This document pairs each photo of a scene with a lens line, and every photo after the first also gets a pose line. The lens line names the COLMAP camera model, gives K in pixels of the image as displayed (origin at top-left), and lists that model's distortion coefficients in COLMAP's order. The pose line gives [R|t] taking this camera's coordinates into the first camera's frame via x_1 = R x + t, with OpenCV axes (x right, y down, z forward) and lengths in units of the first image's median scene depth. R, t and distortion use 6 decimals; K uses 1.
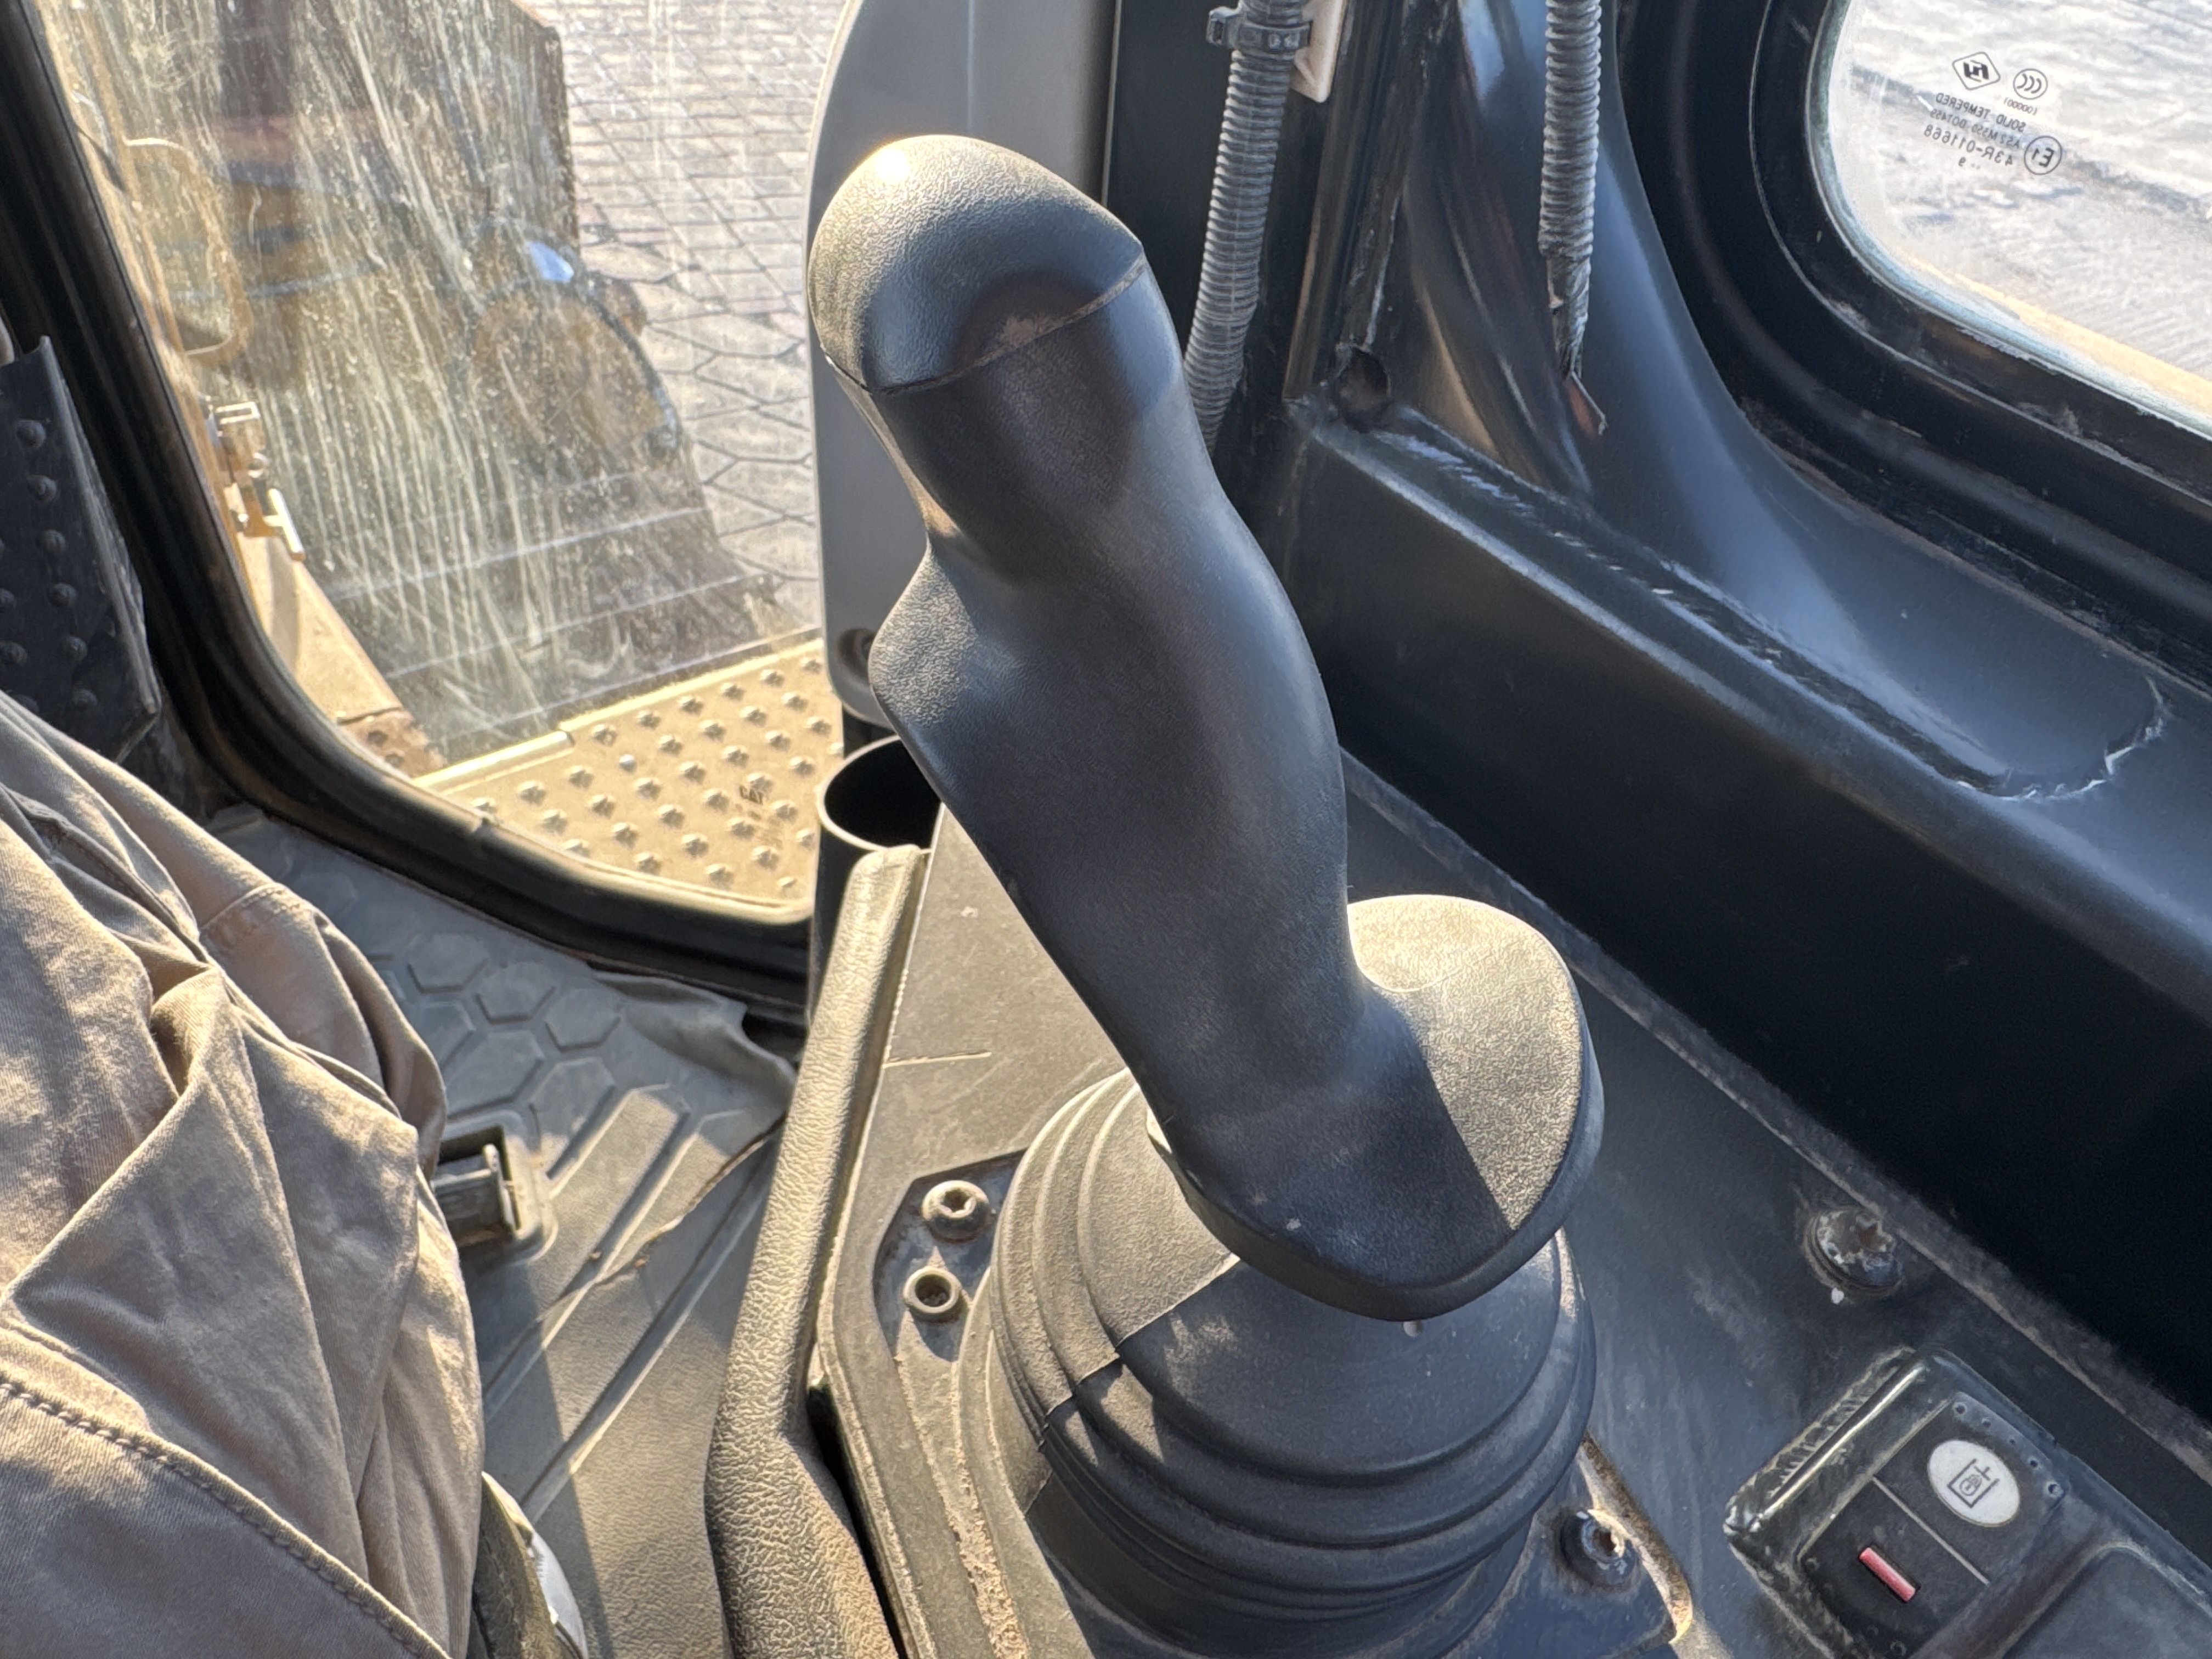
lens RADIAL K [[1581.2, 0, 1101.2], [0, 1581.2, 833.2], [0, 0, 1]] dist [0.039917, -0.051379]
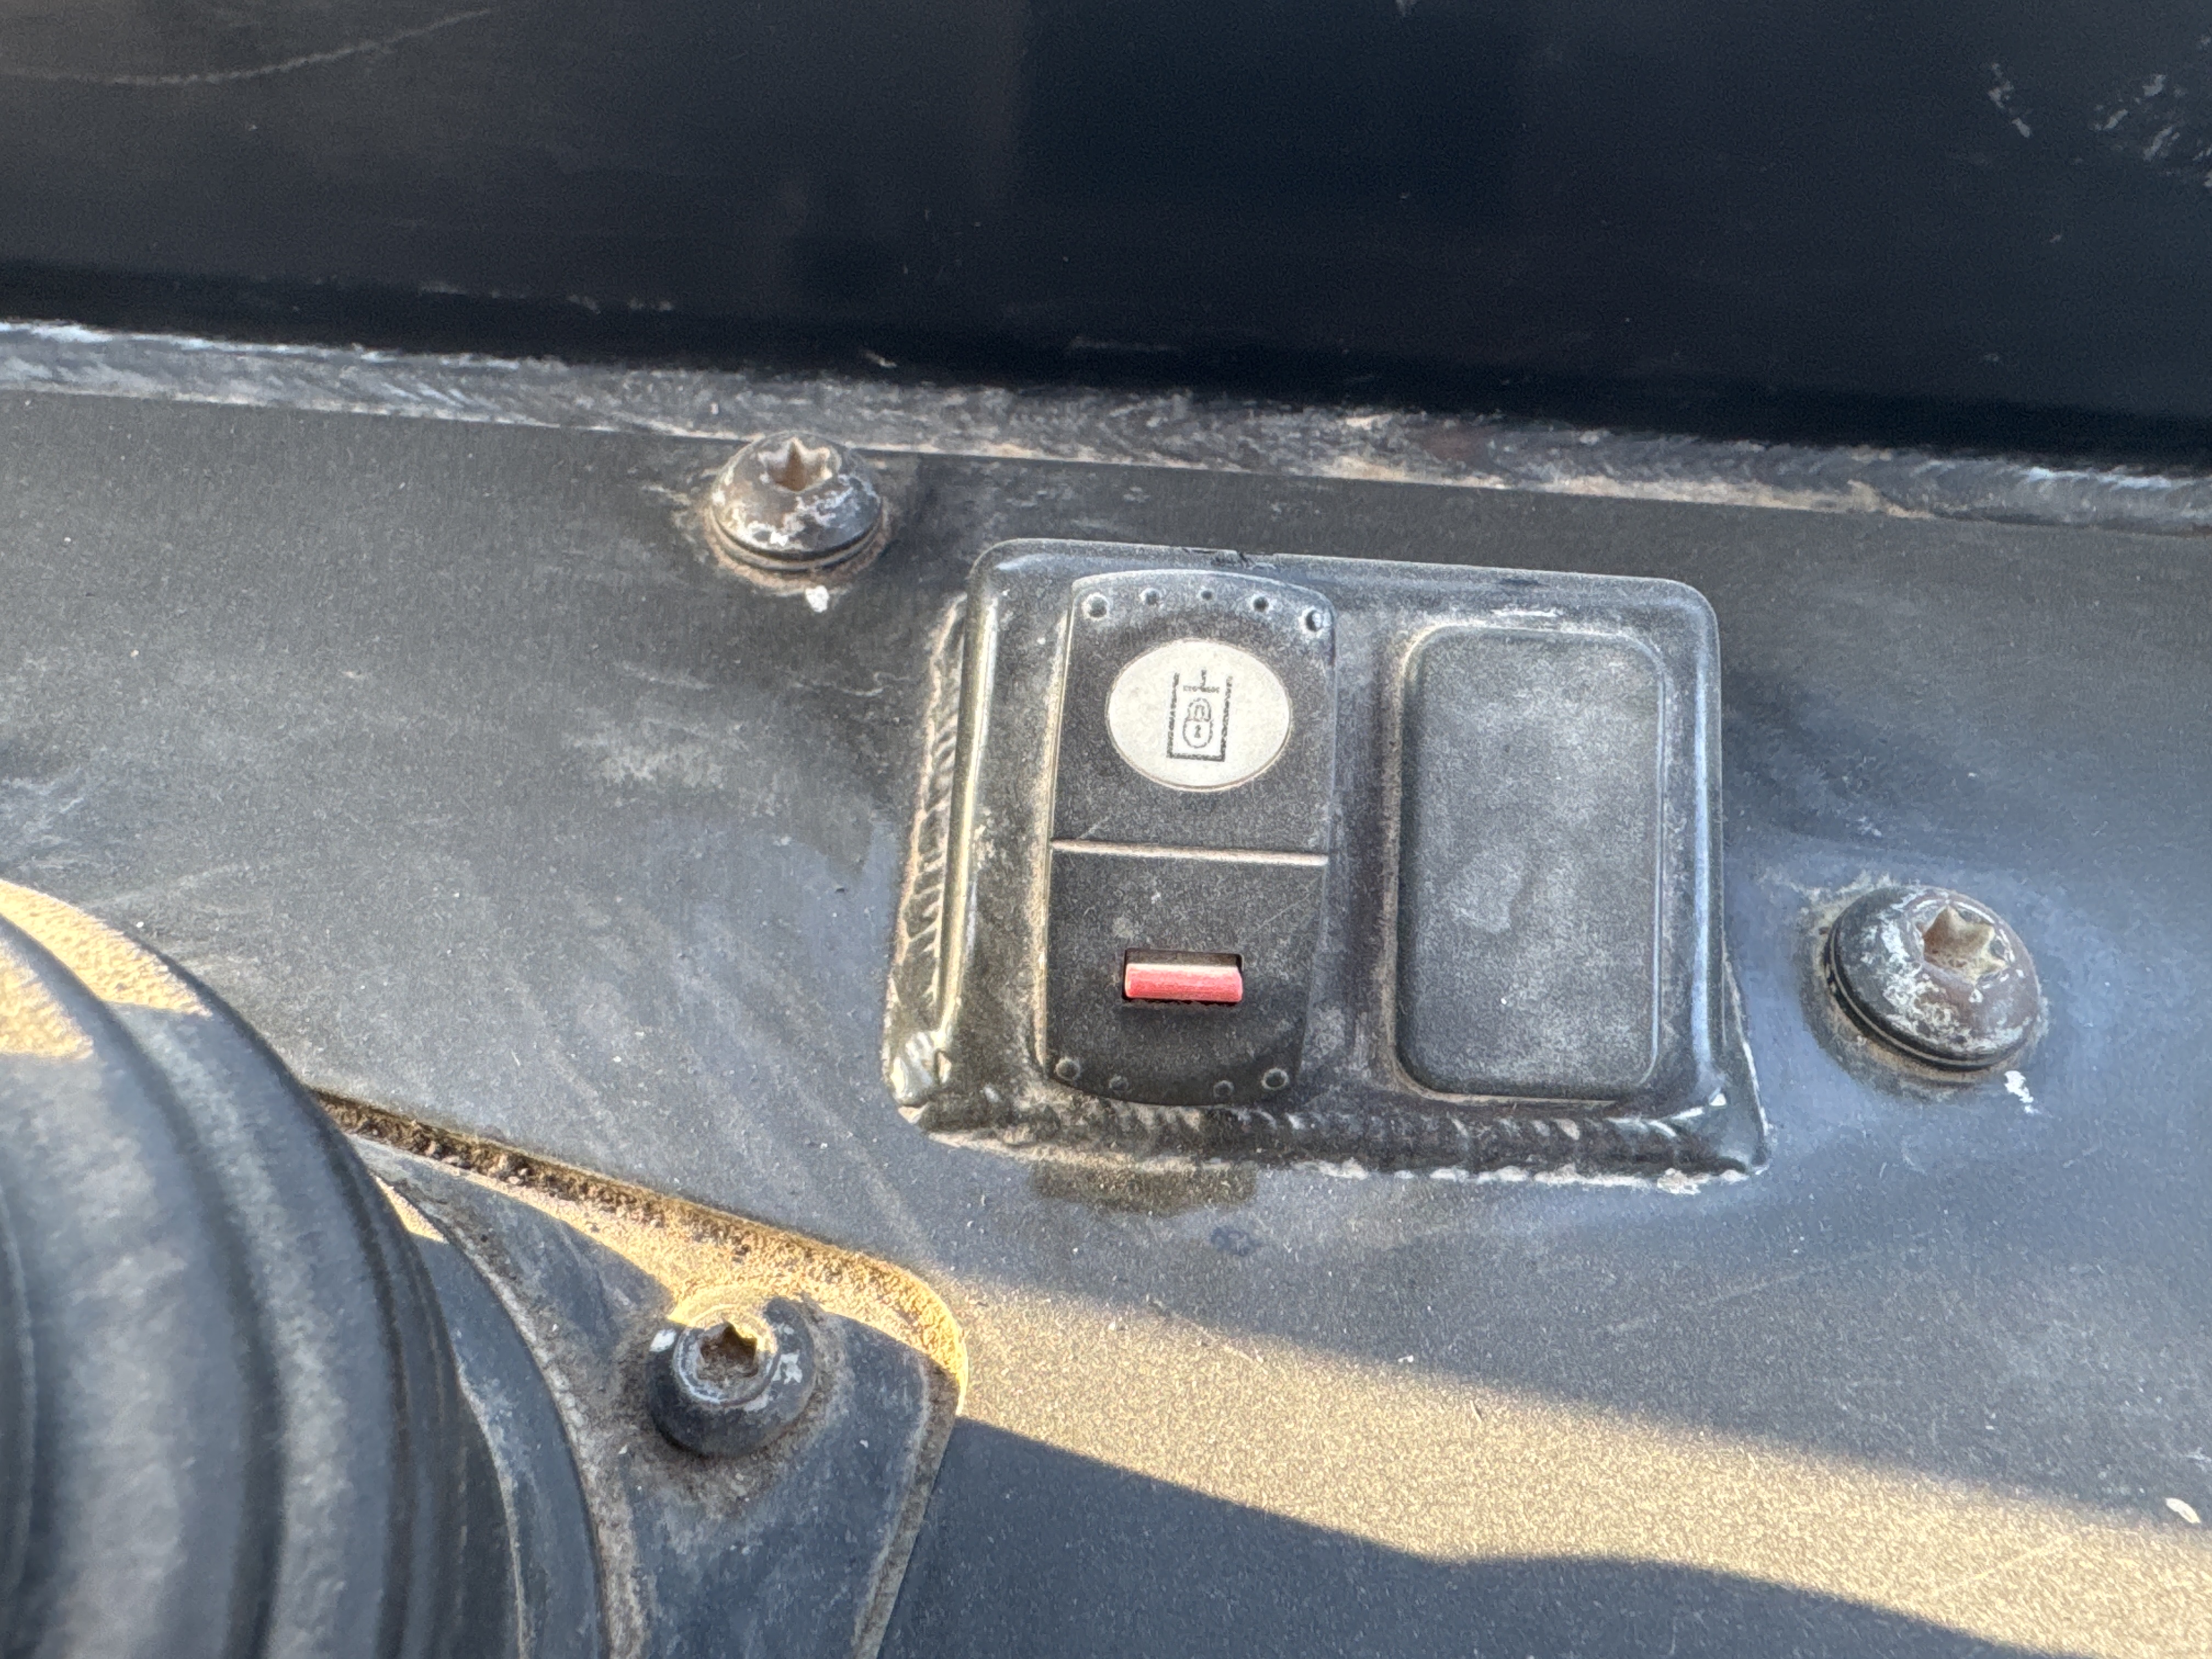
lens RADIAL K [[1581.2, 0, 1105.8], [0, 1581.2, 832.3], [0, 0, 1]] dist [0.039917, -0.051379]
pose [[0.632163, -0.659146, 0.407305, 0.295941], [0.522675, 0.750819, 0.403833, 0.214884], [-0.571997, -0.042400, 0.819159, 0.588241]]
